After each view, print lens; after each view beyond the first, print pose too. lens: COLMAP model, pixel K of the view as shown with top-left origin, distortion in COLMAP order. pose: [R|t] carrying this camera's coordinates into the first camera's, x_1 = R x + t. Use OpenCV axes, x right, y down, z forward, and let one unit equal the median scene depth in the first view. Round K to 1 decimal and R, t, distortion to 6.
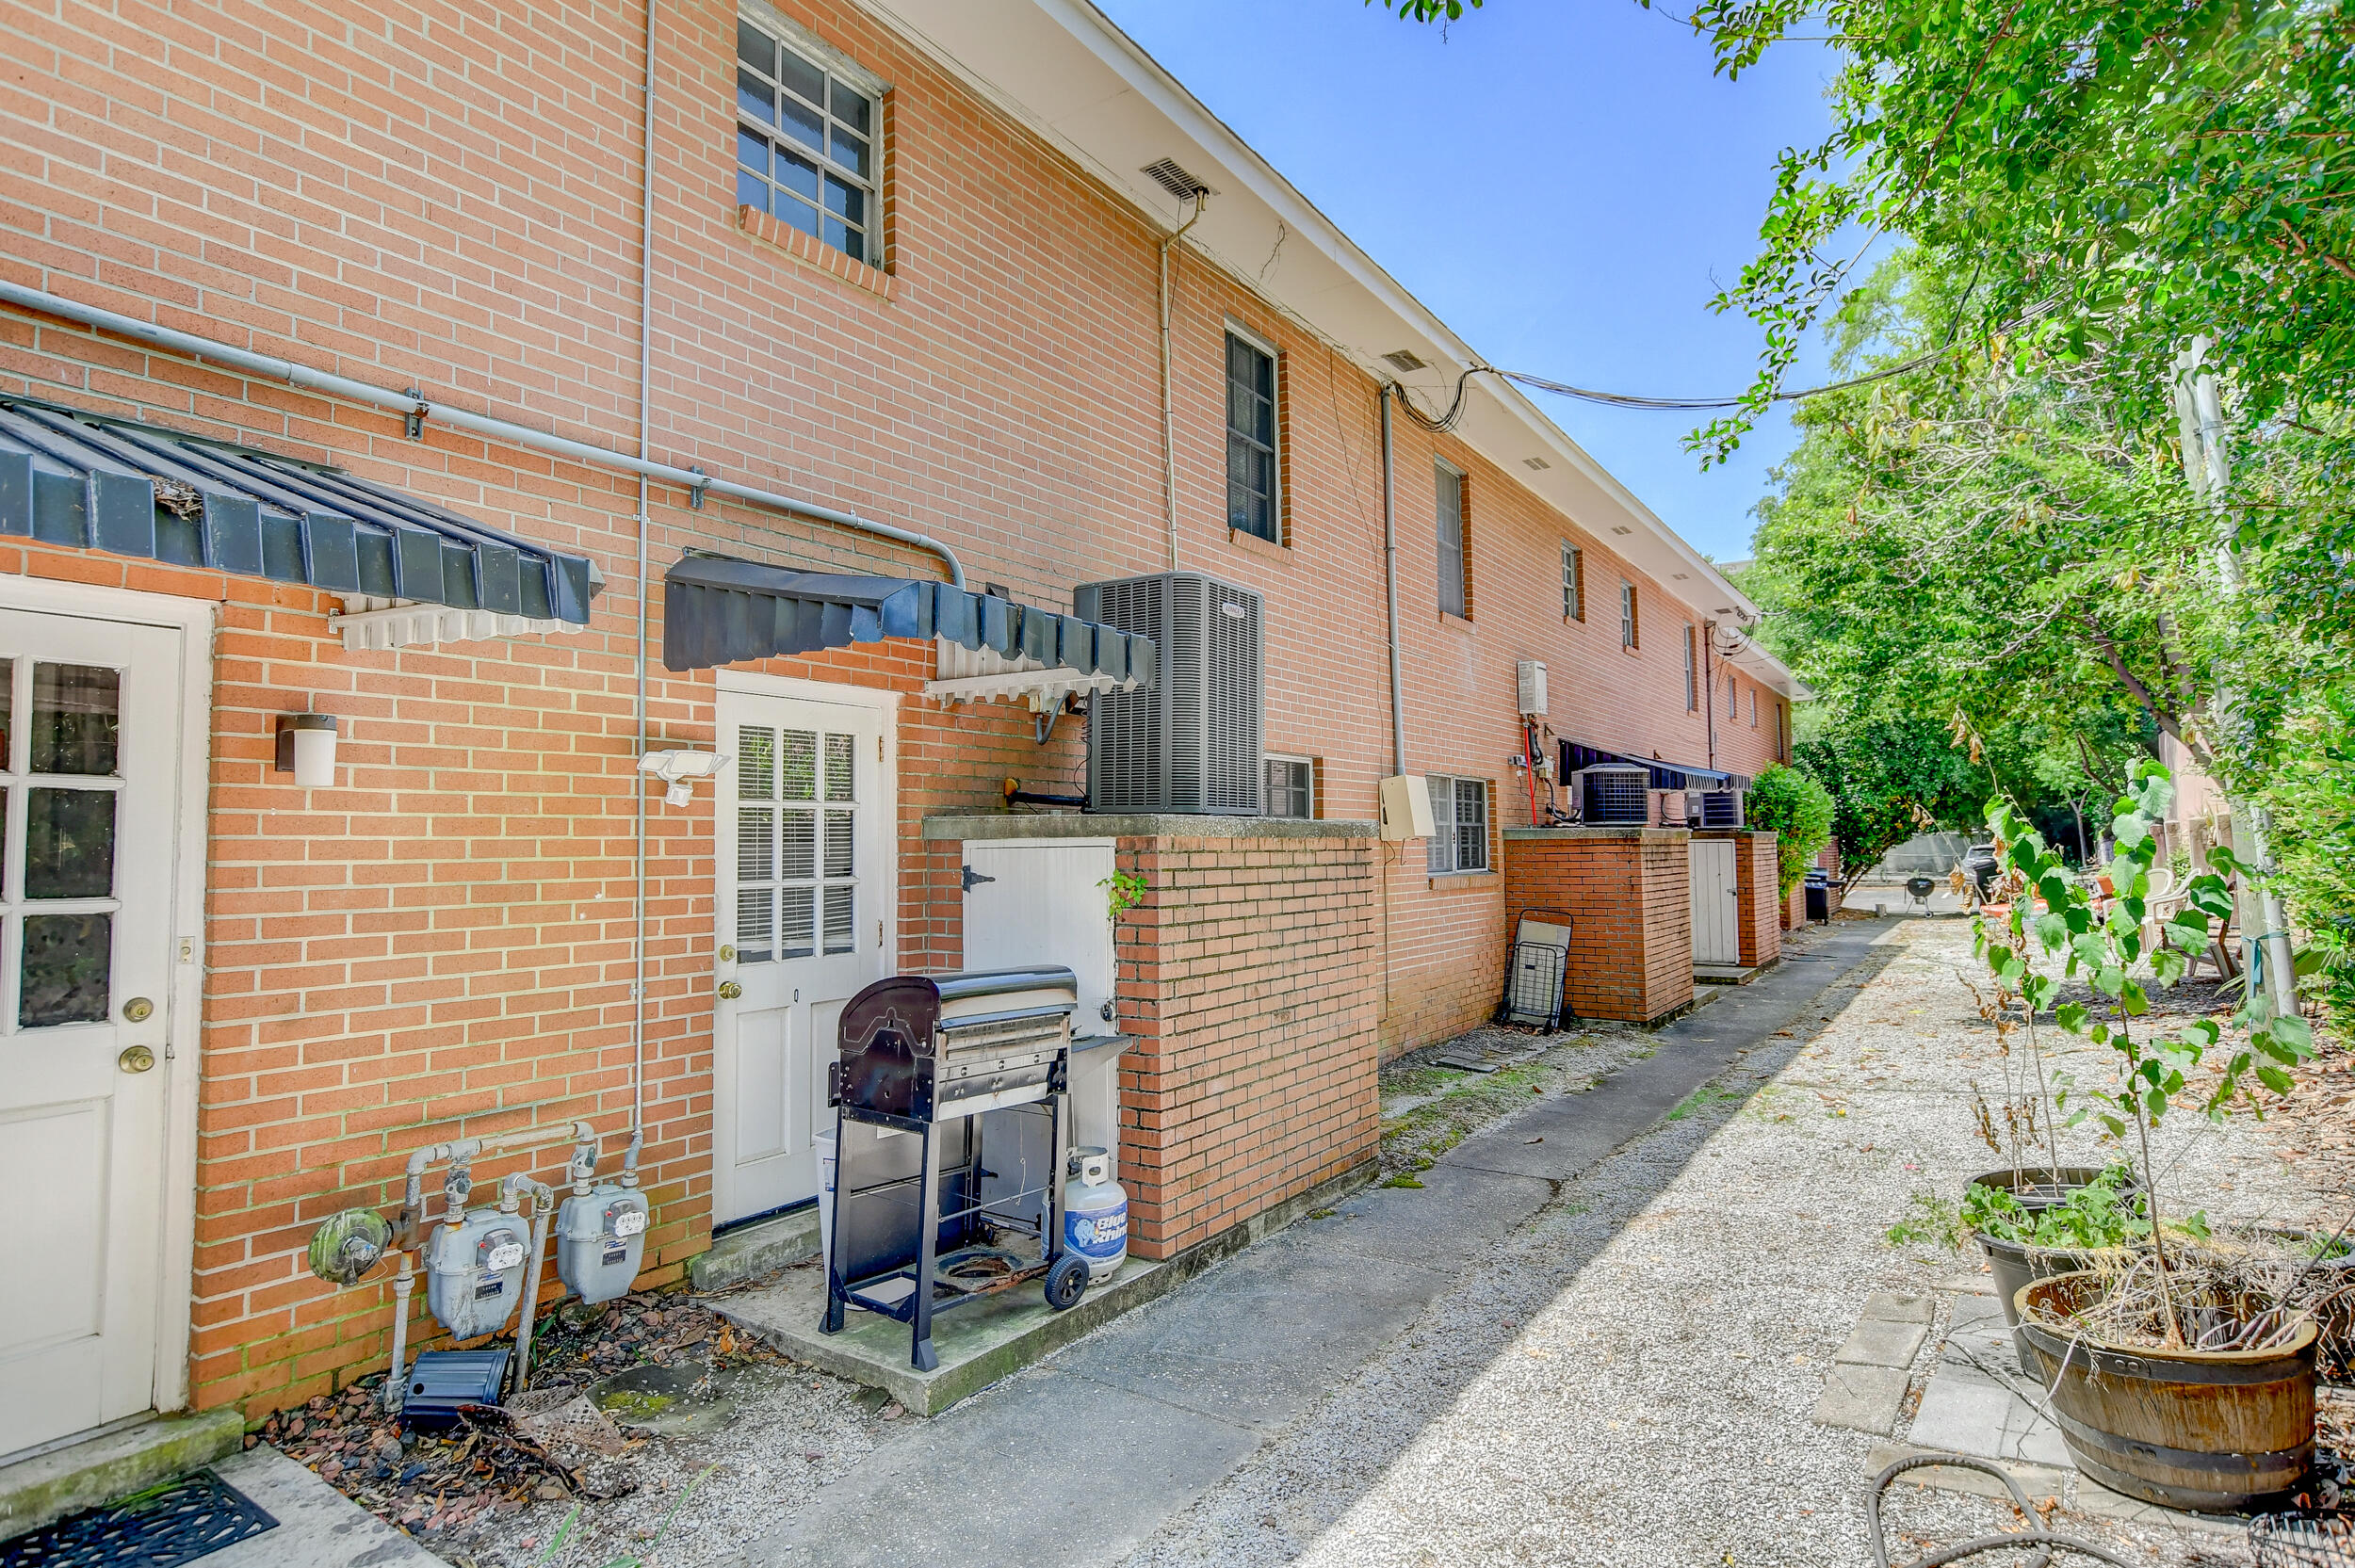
lens RADIAL K [[1215.8, 0, 1177.5], [0, 1215.8, 784.0], [0, 0, 1]] dist [-0.002843, -0.000164]
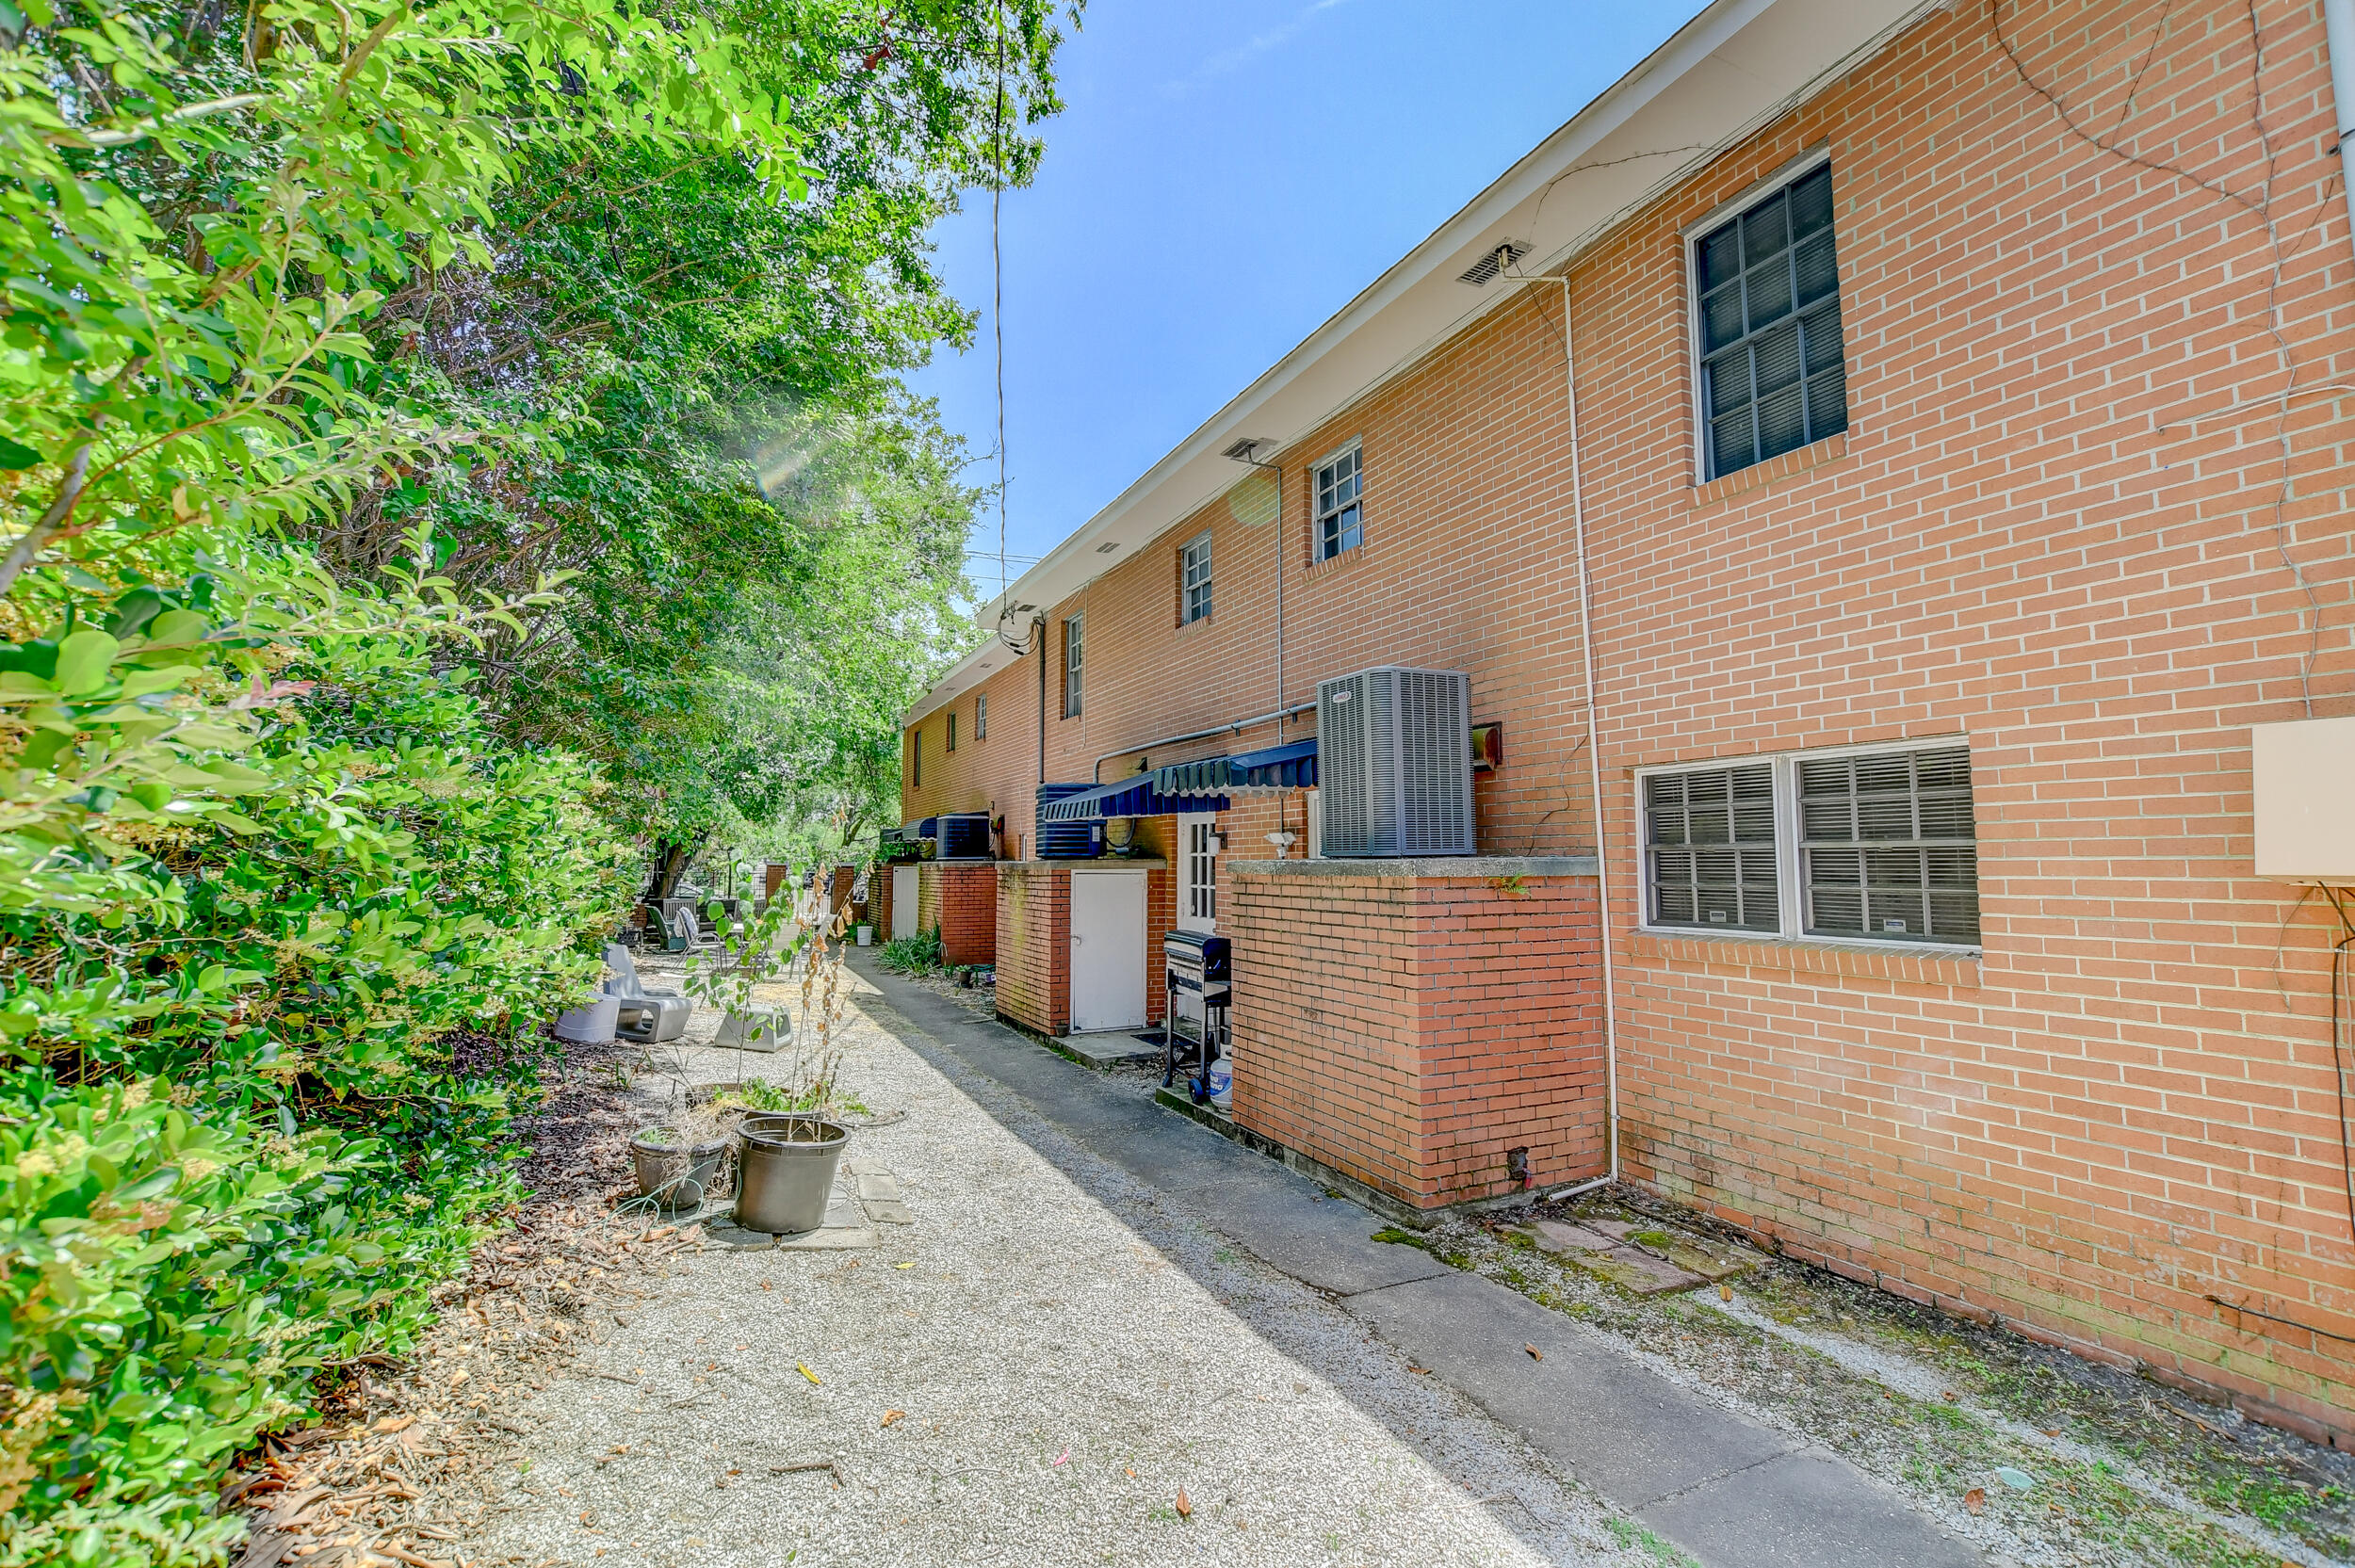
lens RADIAL K [[1049.5, 0, 1178.7], [0, 1049.5, 788.0], [0, 0, 1]] dist [-0.014589, 0.000211]
pose [[-0.501045, -0.054098, -0.863729, 1.112666], [0.048139, 0.994757, -0.090230, 0.045491], [0.864082, -0.086789, -0.495813, 1.429963]]
